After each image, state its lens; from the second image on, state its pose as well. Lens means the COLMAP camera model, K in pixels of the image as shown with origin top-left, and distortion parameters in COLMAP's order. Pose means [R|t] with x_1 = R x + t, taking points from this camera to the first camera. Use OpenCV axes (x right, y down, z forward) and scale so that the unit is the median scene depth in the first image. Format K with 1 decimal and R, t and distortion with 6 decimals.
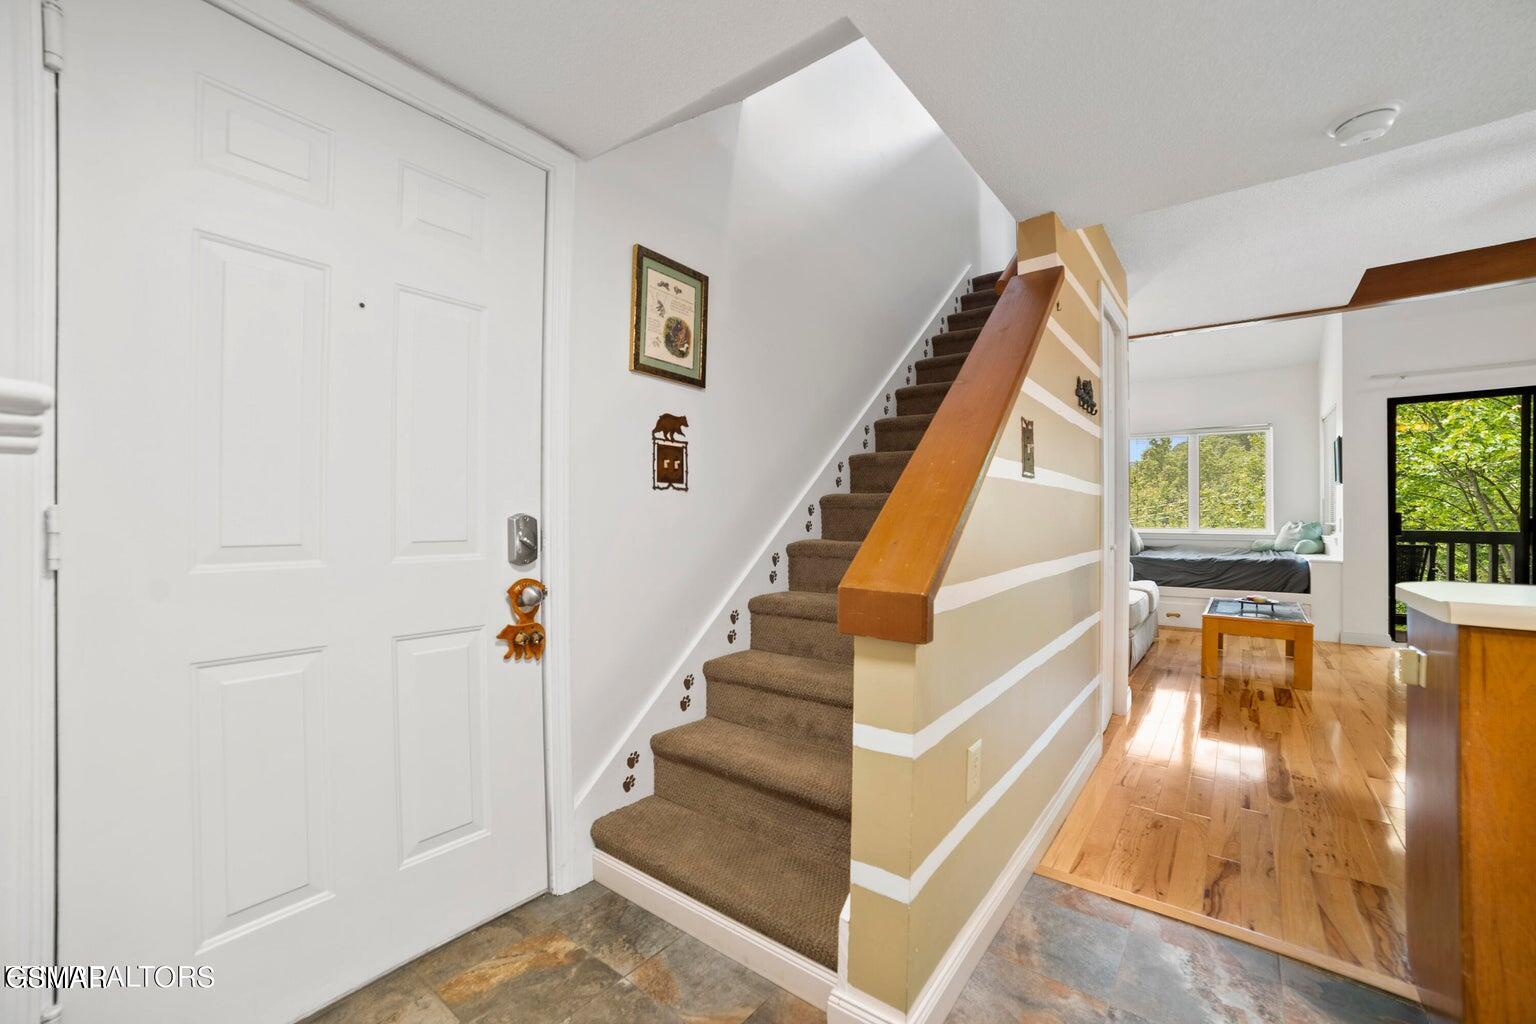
lens RADIAL K [[616.7, 0, 761.4], [0, 616.7, 512.1], [0, 0, 1]] dist [-0.041944, 0.010316]
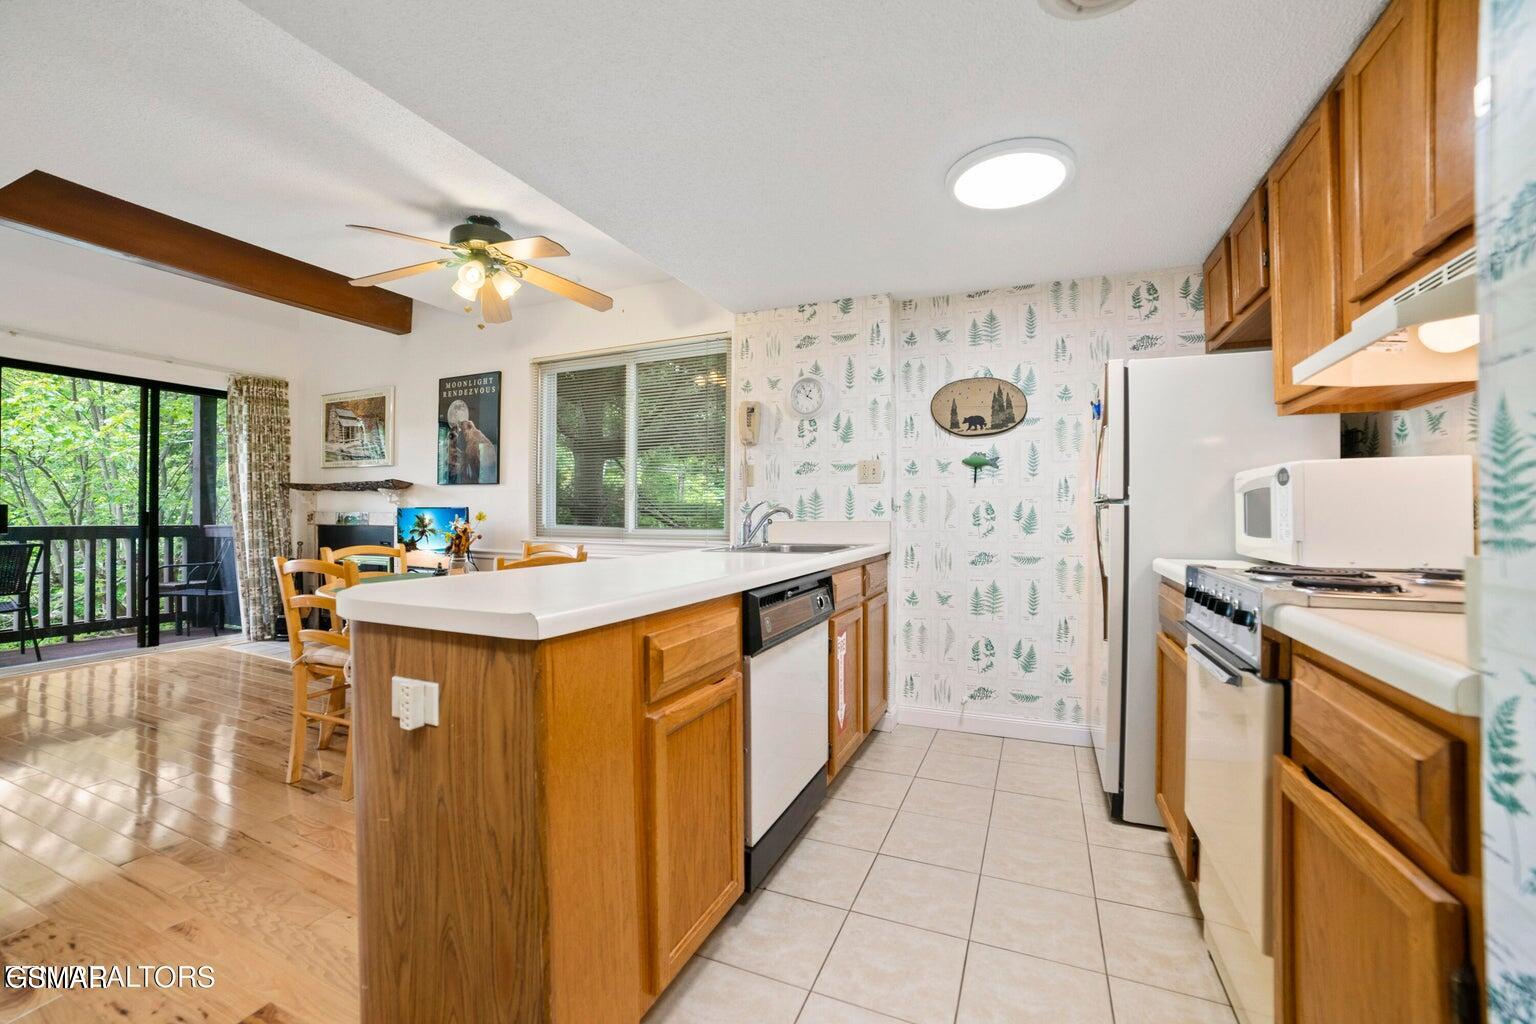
lens RADIAL K [[616.7, 0, 779.1], [0, 616.7, 505.3], [0, 0, 1]] dist [-0.041944, 0.010316]
pose [[-0.248709, 0.012353, 0.968499, 0.146513], [-0.008436, 0.999853, -0.014919, 0.011986], [-0.968541, -0.011881, -0.248568, 0.497695]]
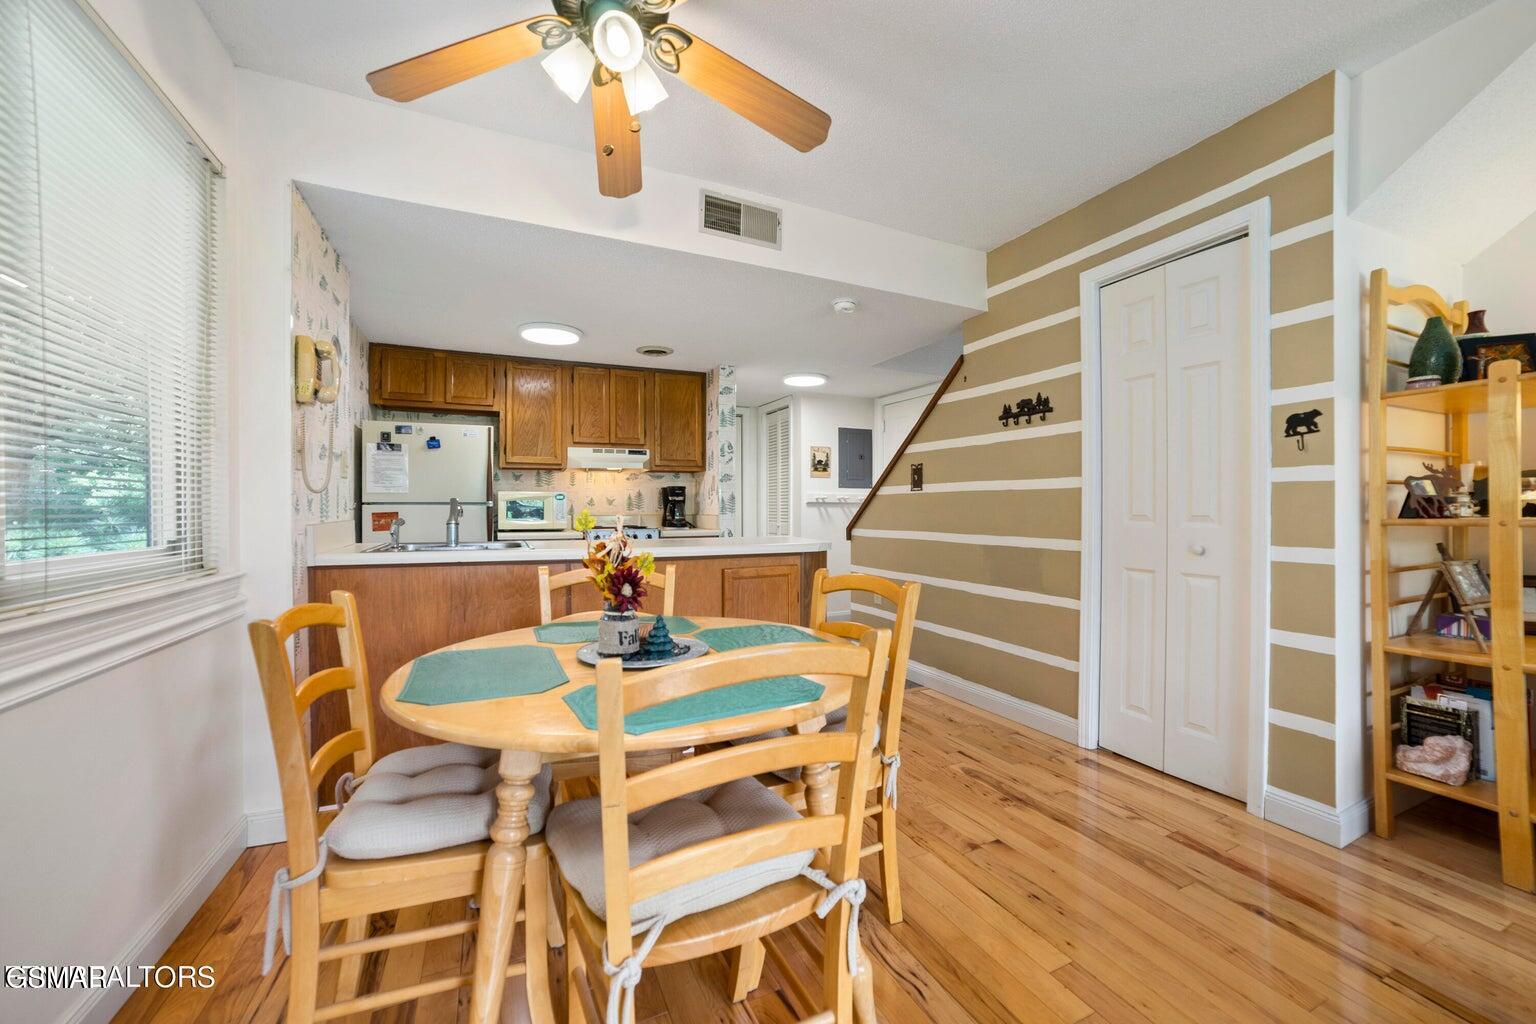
lens RADIAL K [[616.7, 0, 770.4], [0, 616.7, 513.4], [0, 0, 1]] dist [-0.041944, 0.010316]
pose [[-0.443170, 0.005894, -0.896418, 2.228048], [0.003743, 0.999982, 0.004725, 0.008204], [0.896430, -0.001261, -0.443184, 1.290014]]
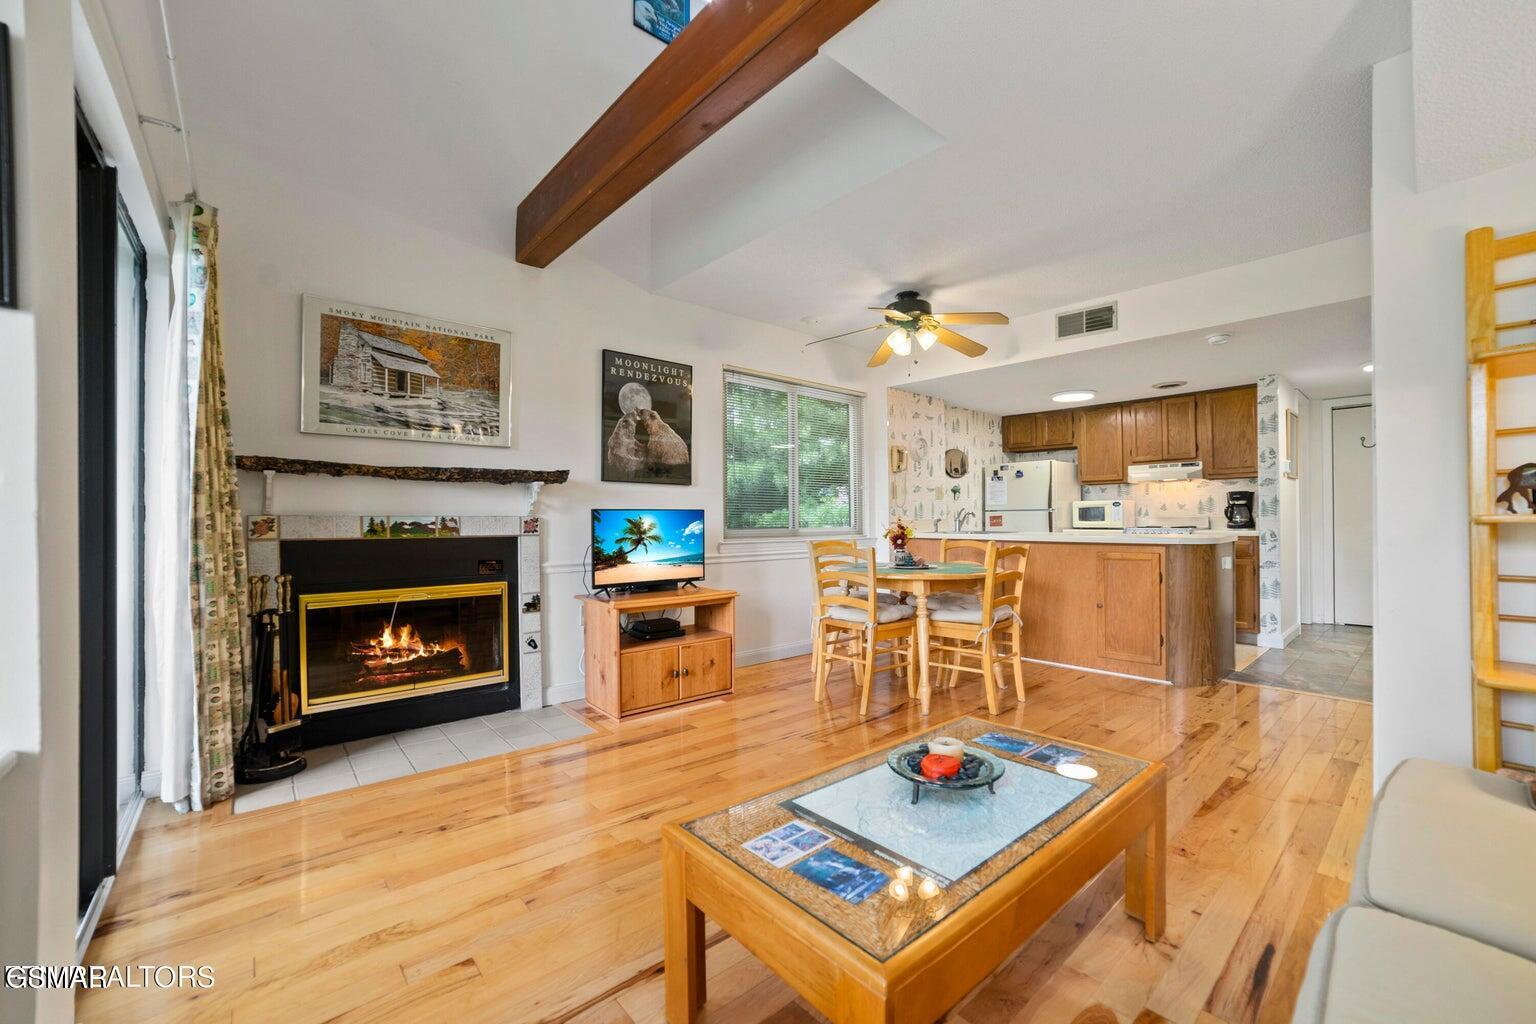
lens RADIAL K [[616.7, 0, 762.2], [0, 616.7, 510.8], [0, 0, 1]] dist [-0.041944, 0.010316]
pose [[-0.983446, 0.006277, 0.181093, 1.770917], [0.003404, 0.999863, -0.016169, 0.030148], [-0.181170, -0.015284, -0.983333, 2.746337]]
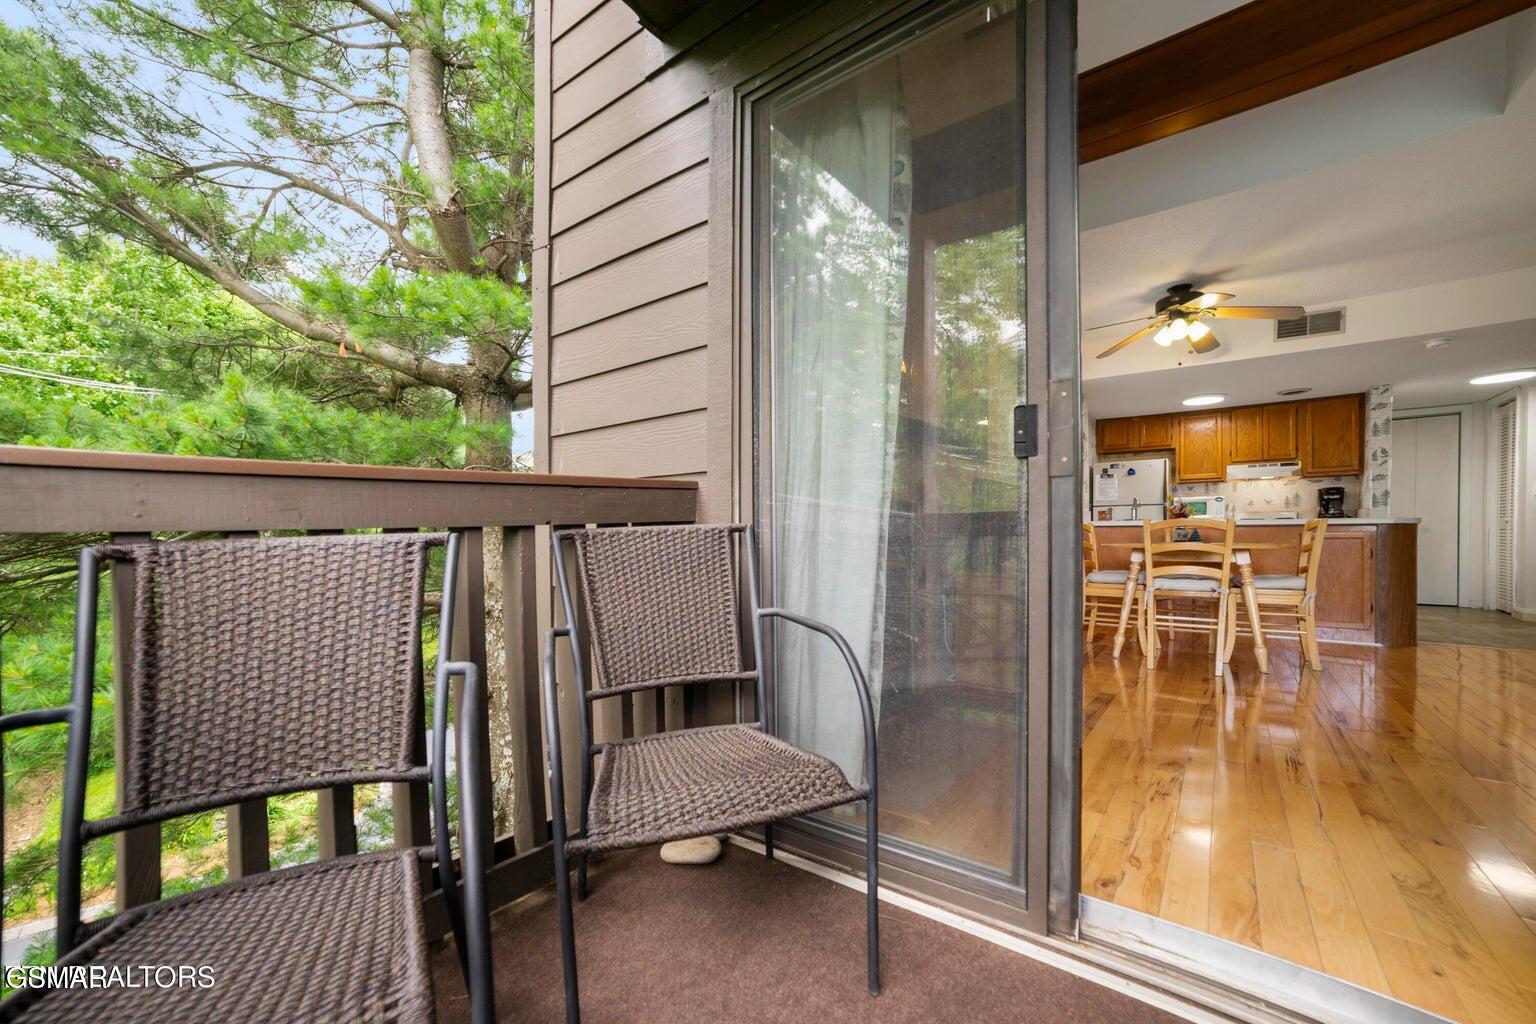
lens RADIAL K [[616.7, 0, 737.2], [0, 616.7, 549.2], [0, 0, 1]] dist [-0.041944, 0.010316]
pose [[-0.999985, 0.005479, -0.000734, 3.124421], [0.005465, 0.999824, 0.017951, 0.142233], [0.000832, 0.017947, -0.999839, 2.779887]]
